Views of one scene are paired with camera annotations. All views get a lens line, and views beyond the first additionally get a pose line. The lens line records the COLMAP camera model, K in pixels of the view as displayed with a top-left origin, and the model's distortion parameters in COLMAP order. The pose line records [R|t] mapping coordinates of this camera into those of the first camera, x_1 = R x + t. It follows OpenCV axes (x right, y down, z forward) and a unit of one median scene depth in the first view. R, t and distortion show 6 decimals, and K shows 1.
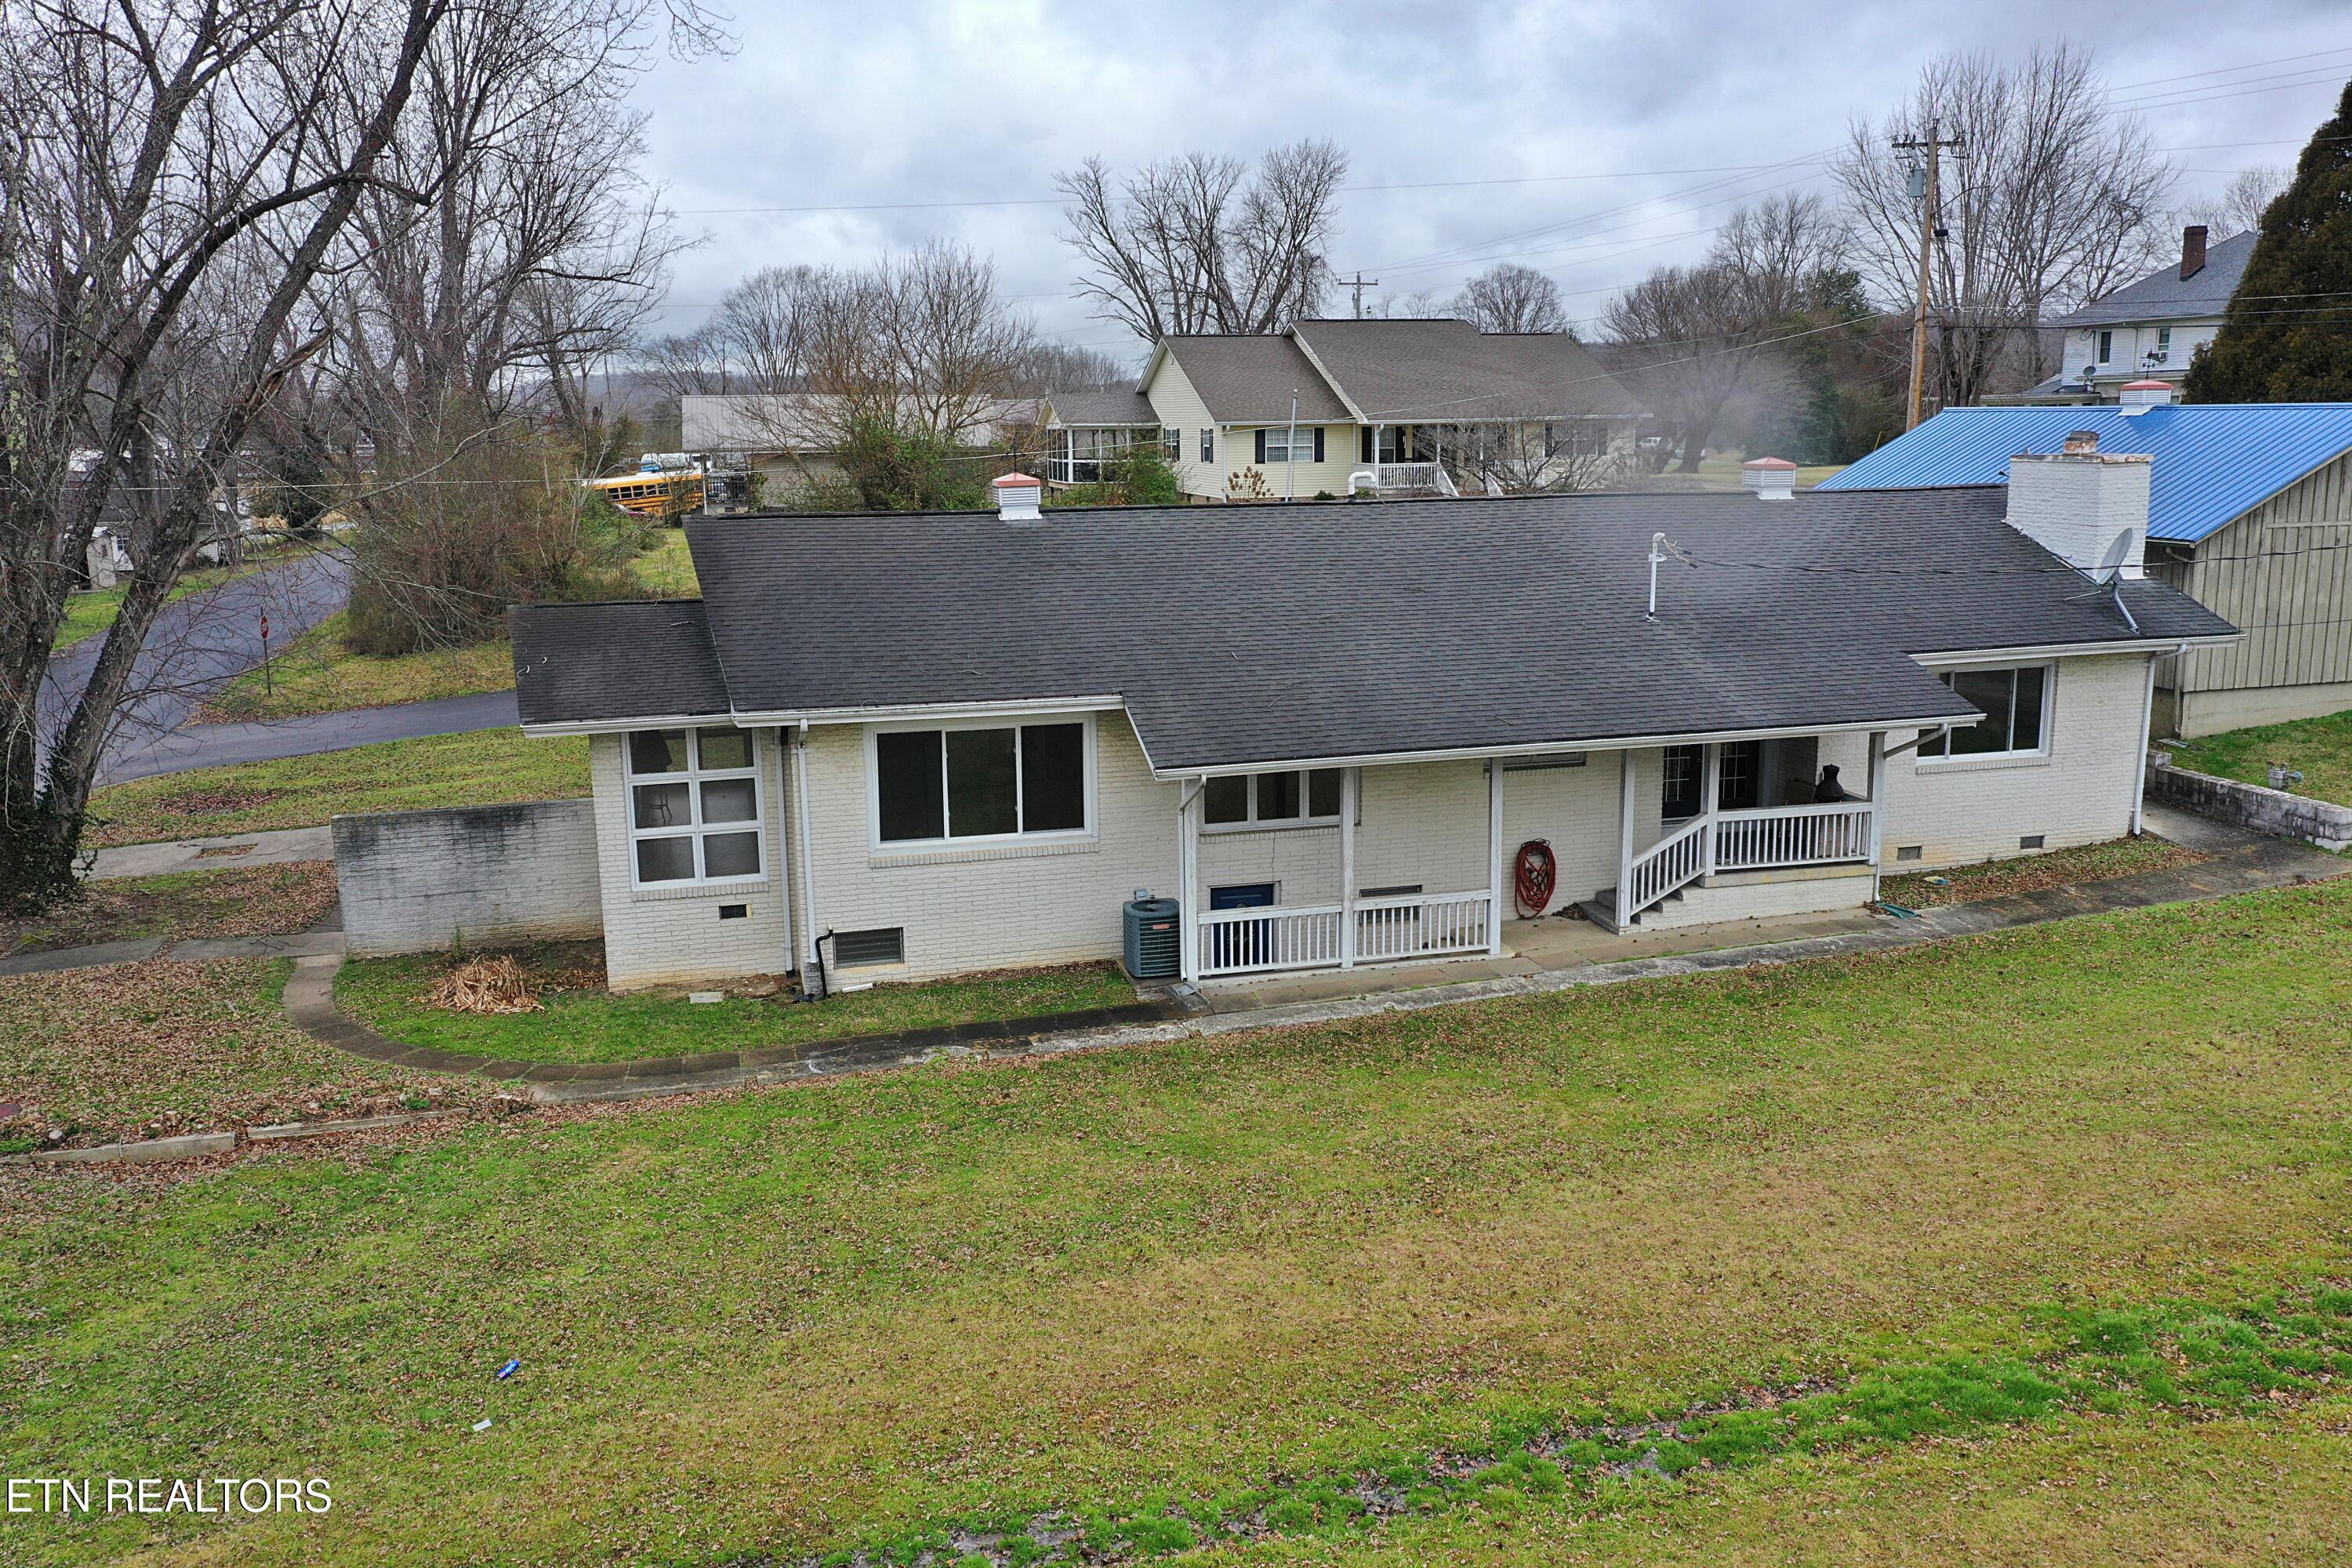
lens RADIAL K [[1853.2, 0, 1176.0], [0, 1853.2, 784.0], [0, 0, 1]] dist [0.000835, 0.006146]
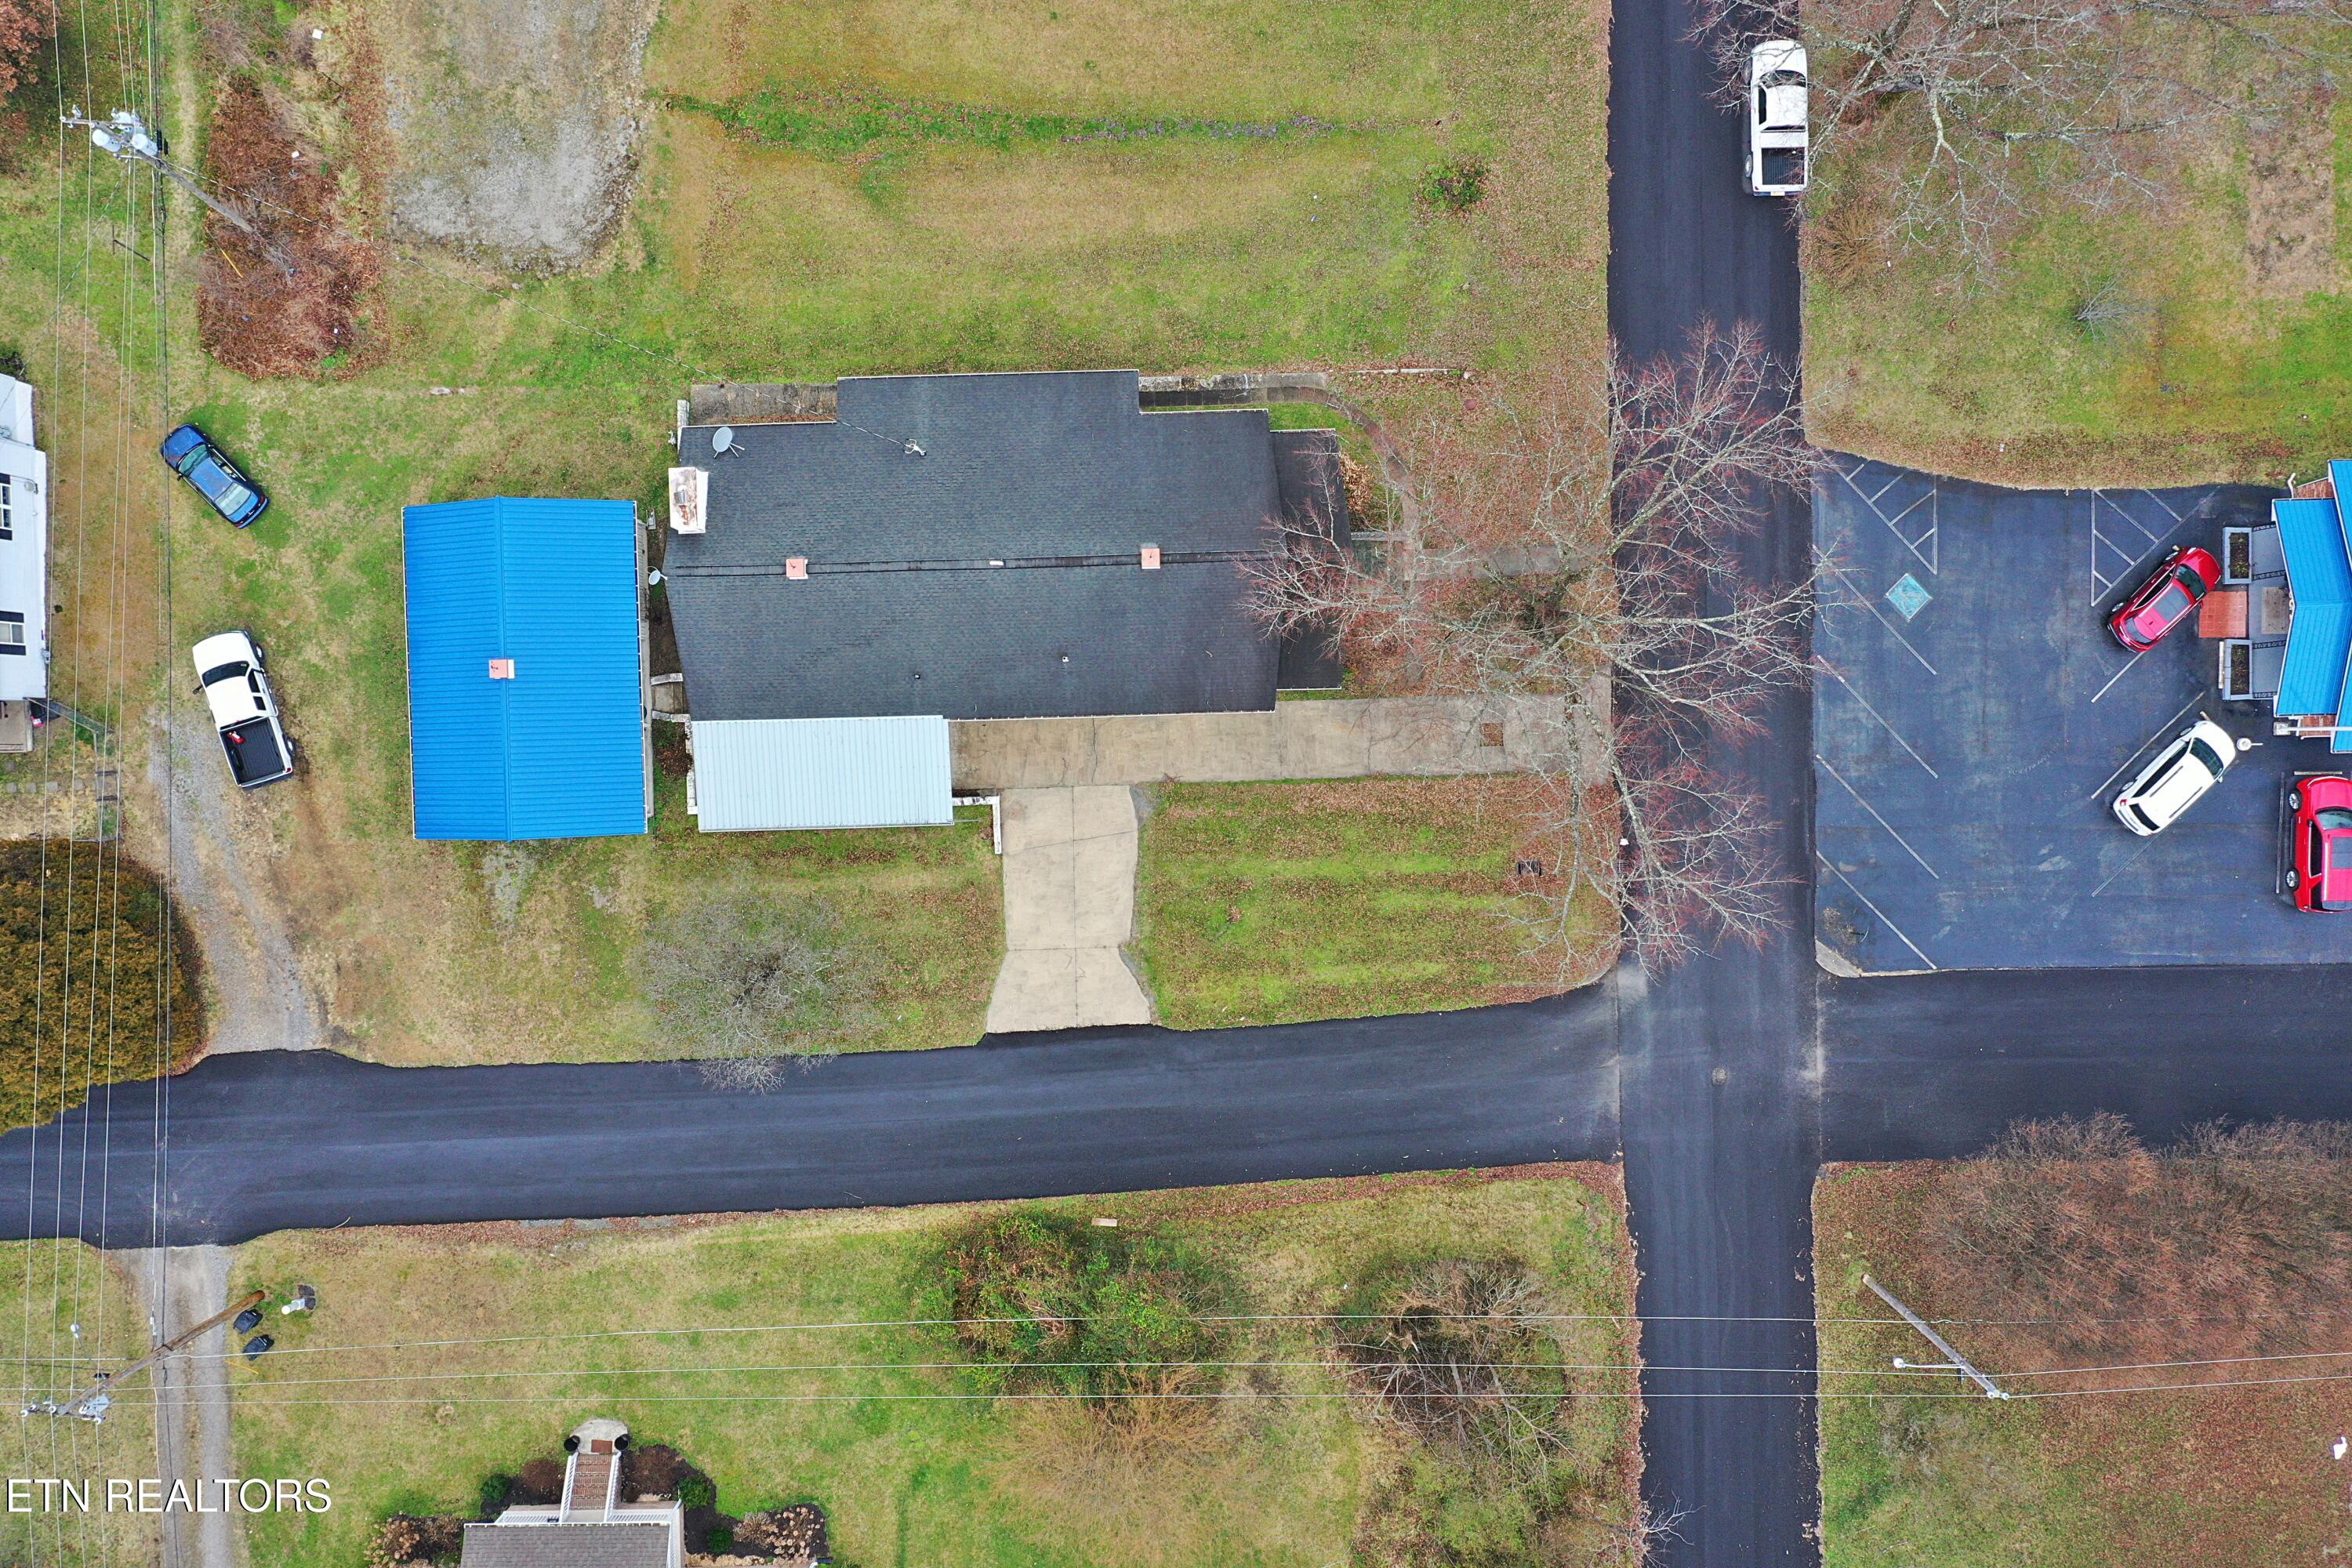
lens RADIAL K [[1878.3, 0, 1180.4], [0, 1878.3, 755.0], [0, 0, 1]] dist [-0.005160, -0.005260]
pose [[-0.974585, -0.223221, 0.018879, -0.260902], [0.065531, -0.203488, 0.976882, -2.965695], [-0.214219, 0.953292, 0.212944, 0.834937]]
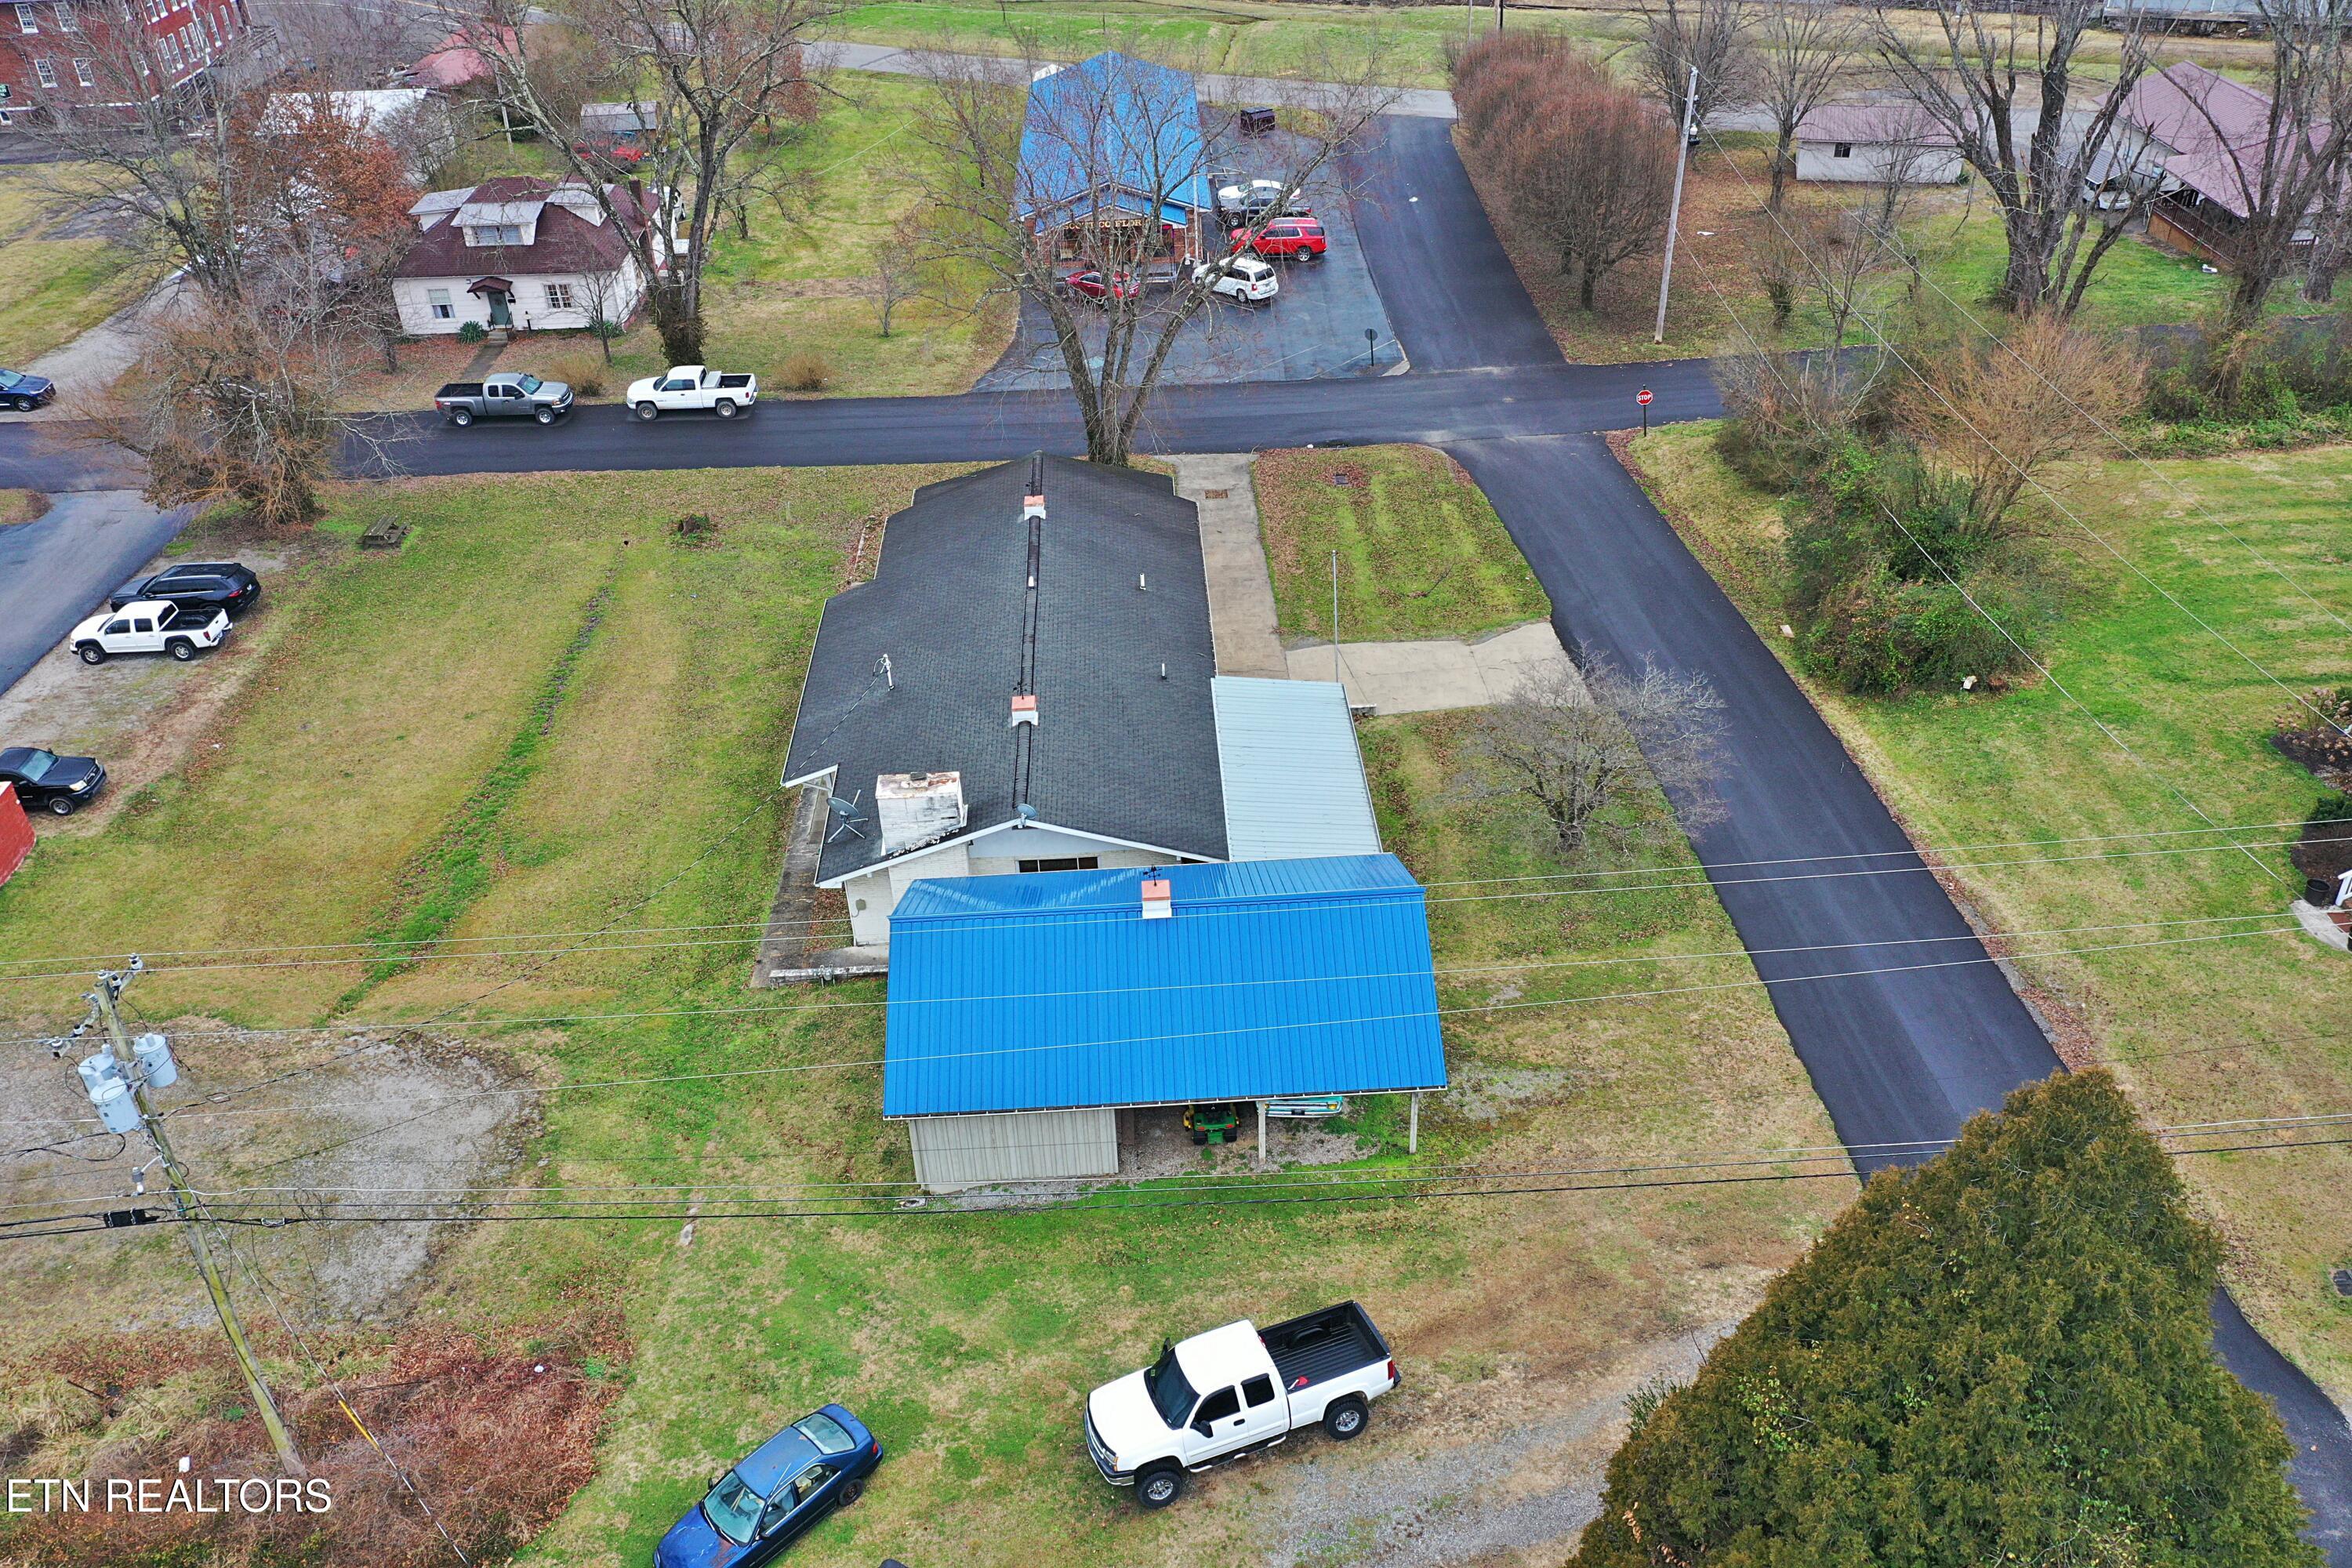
lens RADIAL K [[1880.2, 0, 1168.1], [0, 1880.2, 749.2], [0, 0, 1]] dist [-0.001488, 0.007095]
pose [[-0.211979, 0.555313, -0.804172, 2.138971], [-0.150584, 0.794485, 0.588318, -1.471273], [0.965603, 0.245806, -0.084793, 1.642596]]
